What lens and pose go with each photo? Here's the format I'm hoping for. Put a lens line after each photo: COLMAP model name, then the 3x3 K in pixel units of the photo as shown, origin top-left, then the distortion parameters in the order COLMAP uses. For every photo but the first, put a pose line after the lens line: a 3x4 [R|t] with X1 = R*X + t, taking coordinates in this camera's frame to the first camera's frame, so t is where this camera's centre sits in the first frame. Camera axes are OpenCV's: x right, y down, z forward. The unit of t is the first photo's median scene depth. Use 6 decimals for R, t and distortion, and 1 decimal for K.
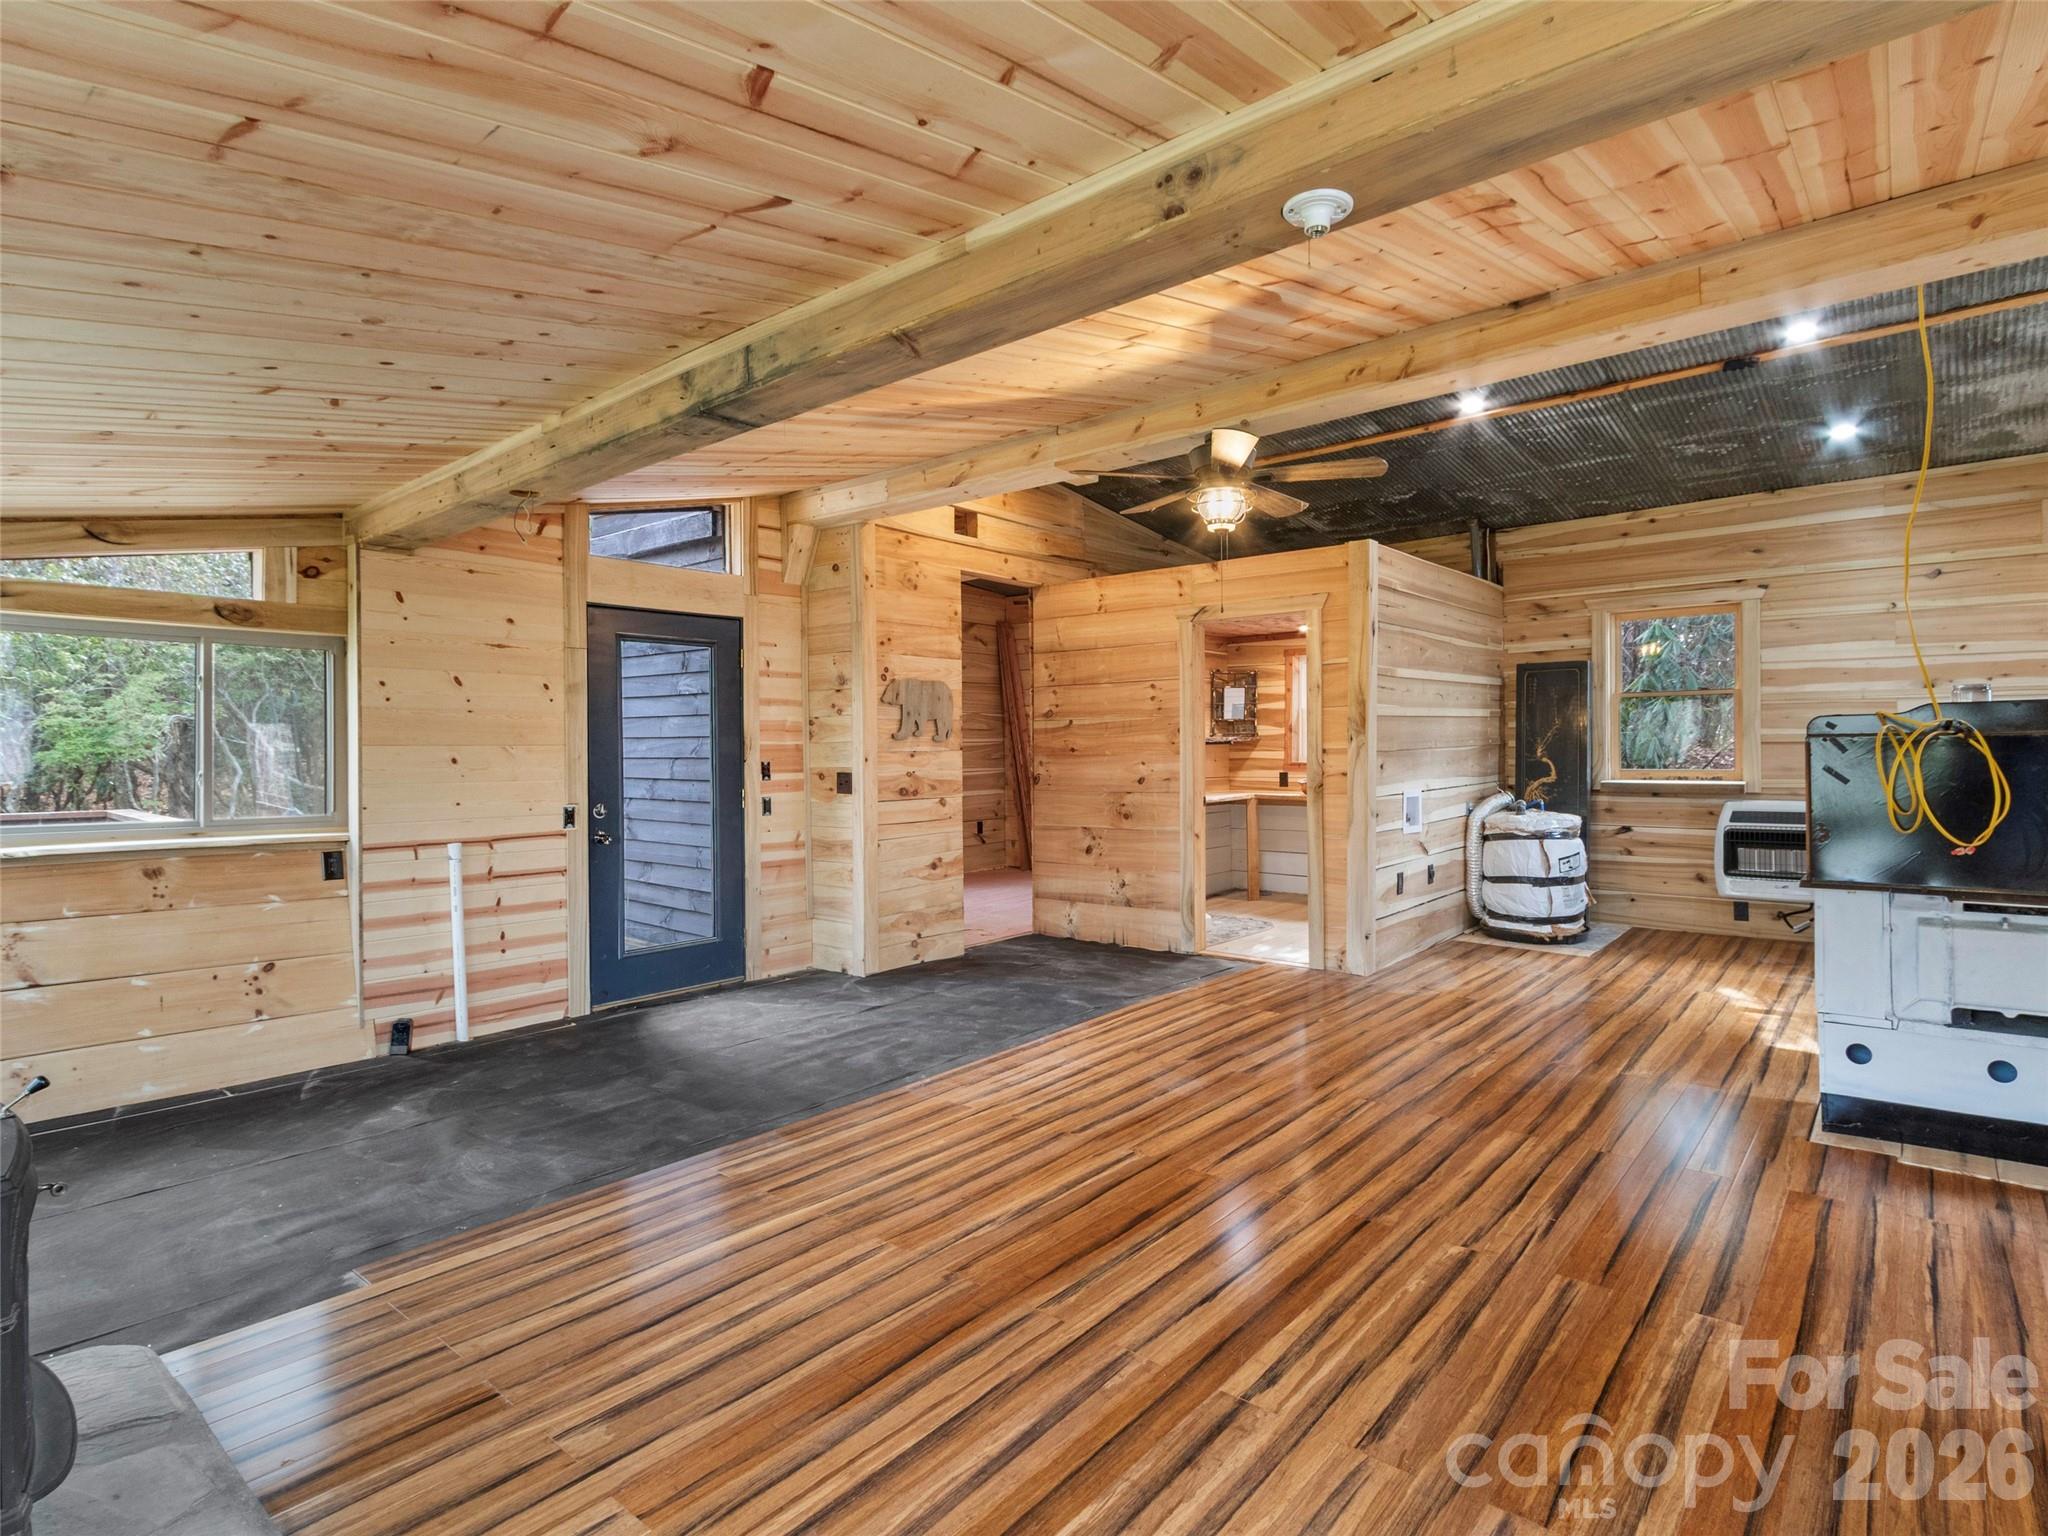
lens RADIAL K [[1074.8, 0, 1005.0], [0, 1074.8, 754.9], [0, 0, 1]] dist [0.003419, -0.001049]
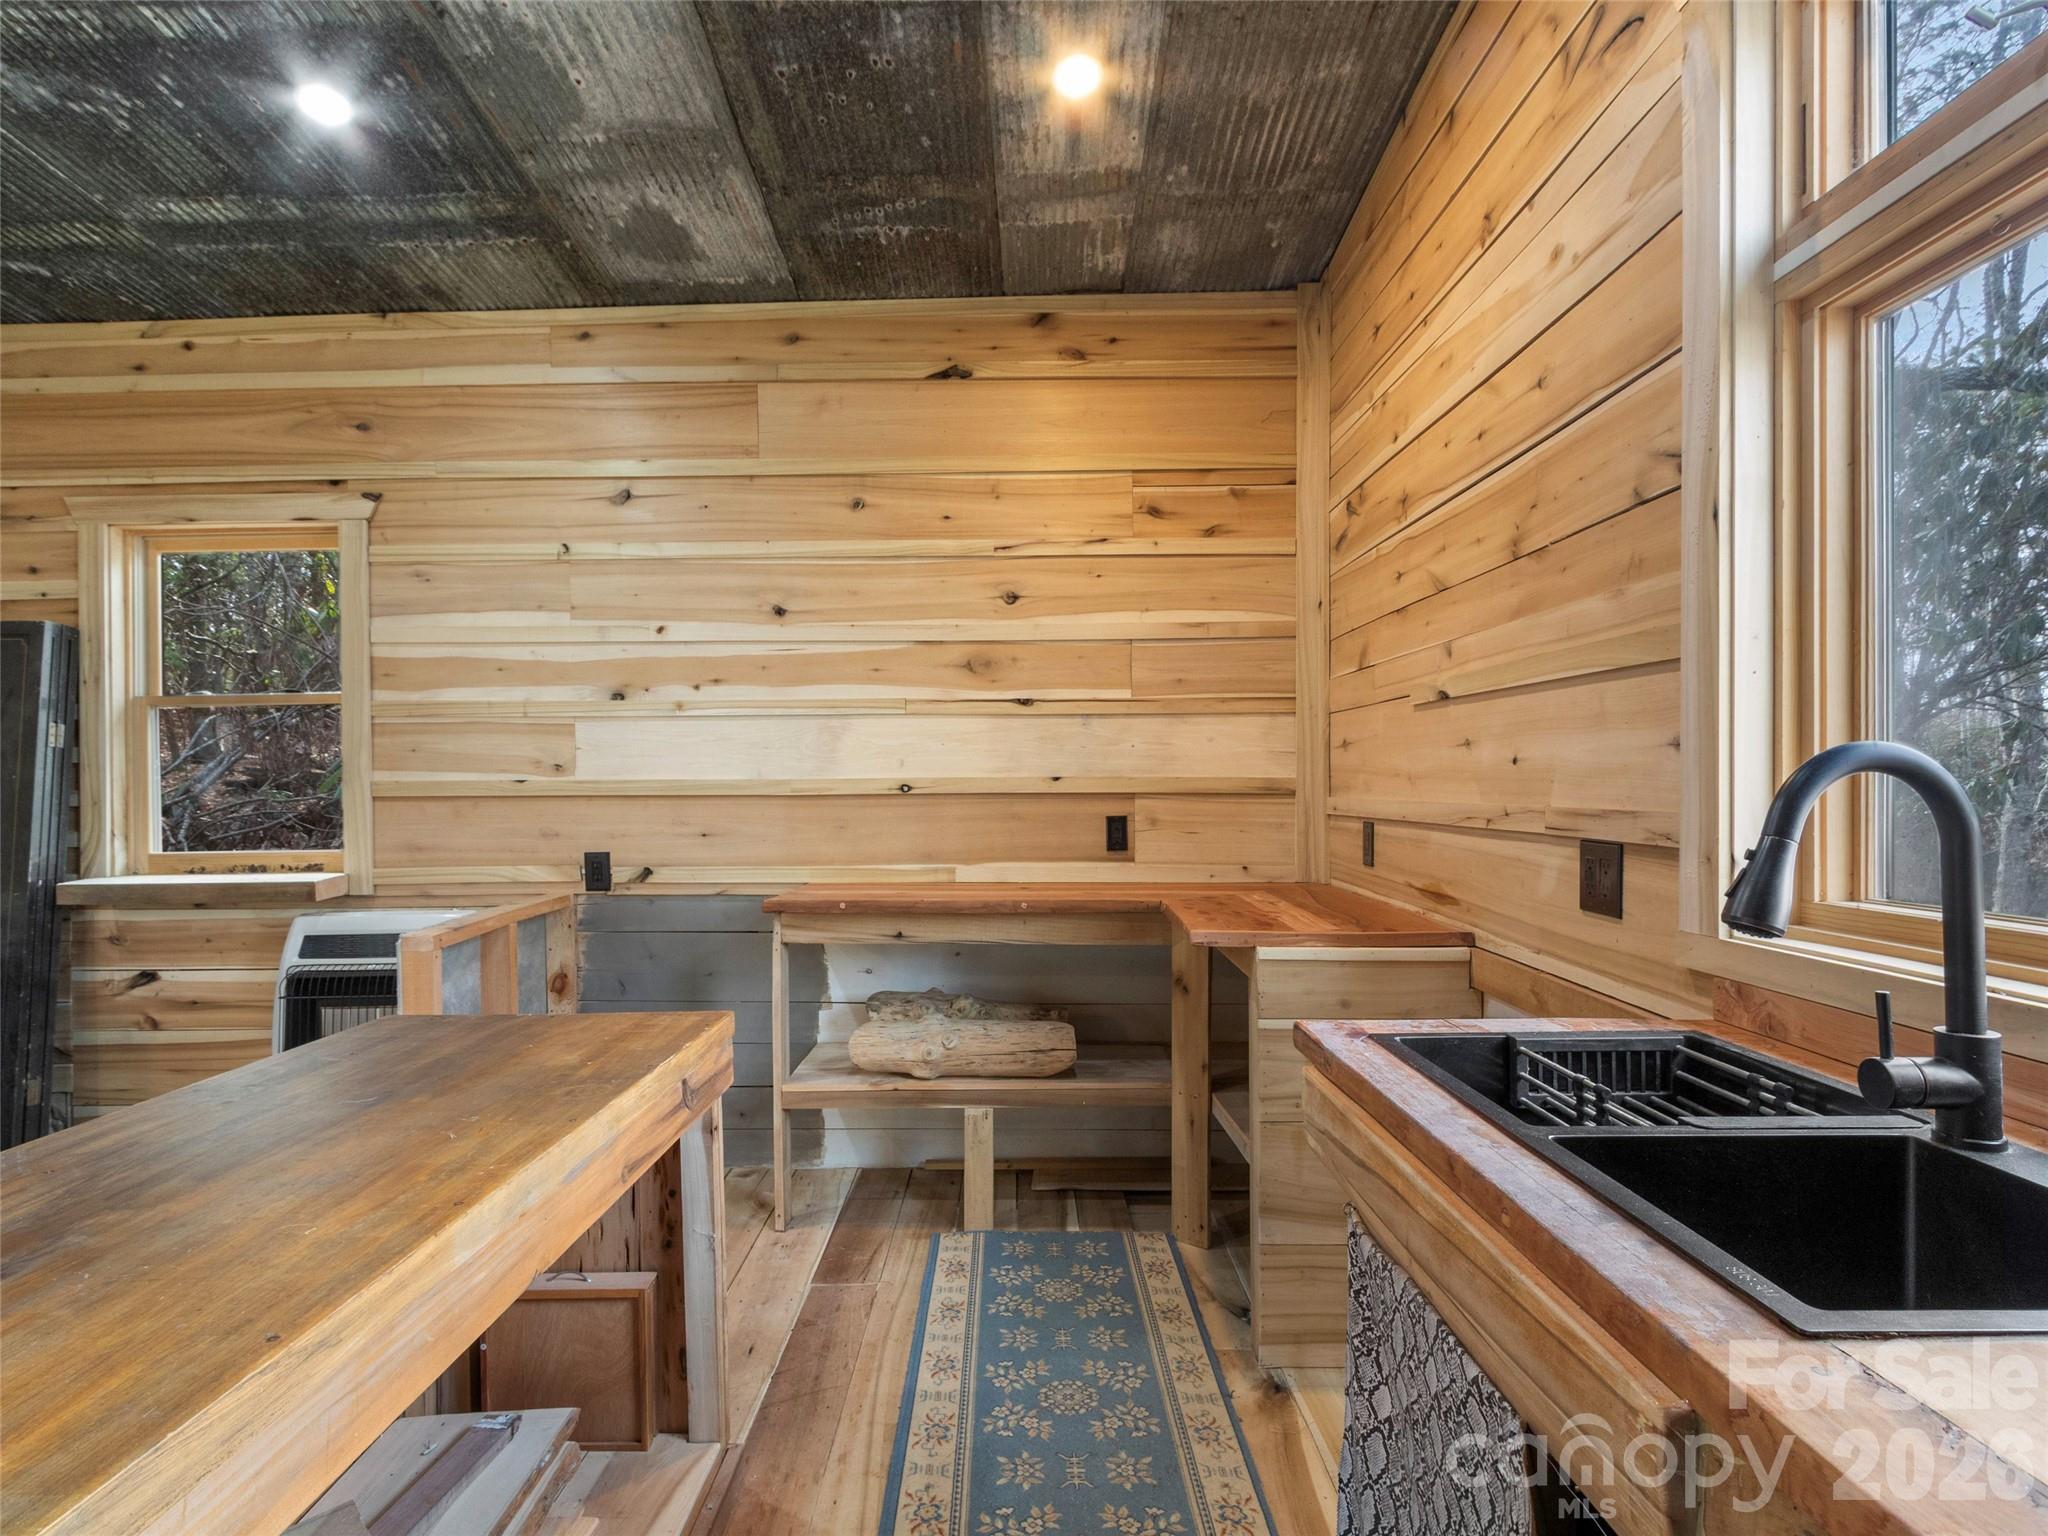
lens RADIAL K [[1074.8, 0, 1009.5], [0, 1074.8, 793.6], [0, 0, 1]] dist [0.003419, -0.001049]
pose [[0.763475, -0.006381, 0.645805, 0.838300], [0.008596, 0.999963, -0.000282, -0.015011], [-0.645780, 0.005767, 0.763502, 0.566629]]
